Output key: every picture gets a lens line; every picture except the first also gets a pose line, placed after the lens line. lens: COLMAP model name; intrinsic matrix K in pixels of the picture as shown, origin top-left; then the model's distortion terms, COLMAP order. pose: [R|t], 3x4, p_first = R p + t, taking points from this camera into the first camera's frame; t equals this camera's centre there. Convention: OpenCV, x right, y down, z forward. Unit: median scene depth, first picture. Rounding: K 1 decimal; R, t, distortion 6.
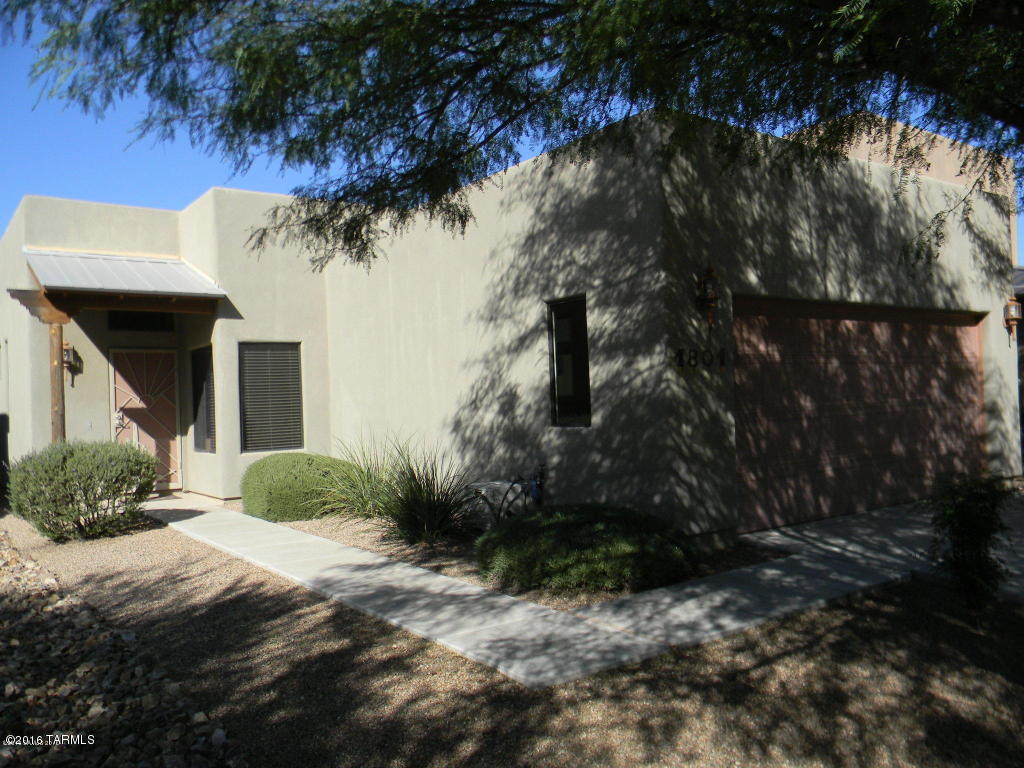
lens RADIAL K [[824.8, 0, 504.0], [0, 824.8, 392.0], [0, 0, 1]] dist [0.003890, -0.013294]
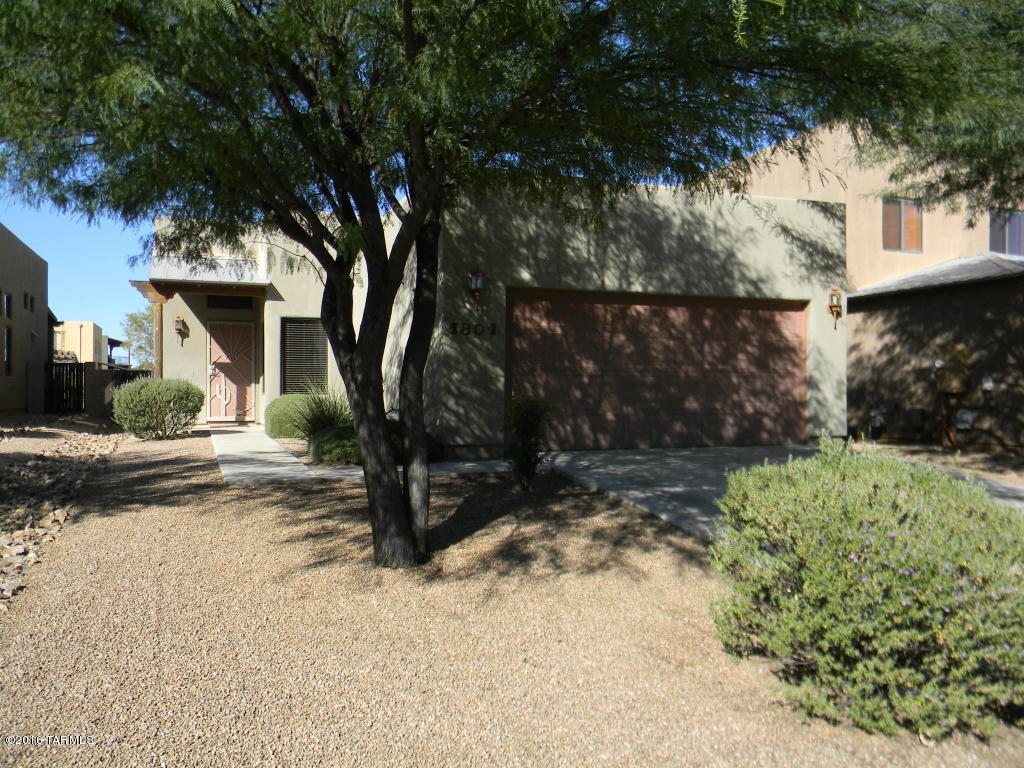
lens RADIAL K [[825.8, 0, 500.1], [0, 825.8, 397.6], [0, 0, 1]] dist [-0.001957, 0.000144]
pose [[0.962553, 0.040262, -0.268086, 0.615673], [-0.033313, 0.998982, 0.030419, 0.031438], [0.269038, -0.020349, 0.962915, -0.390690]]
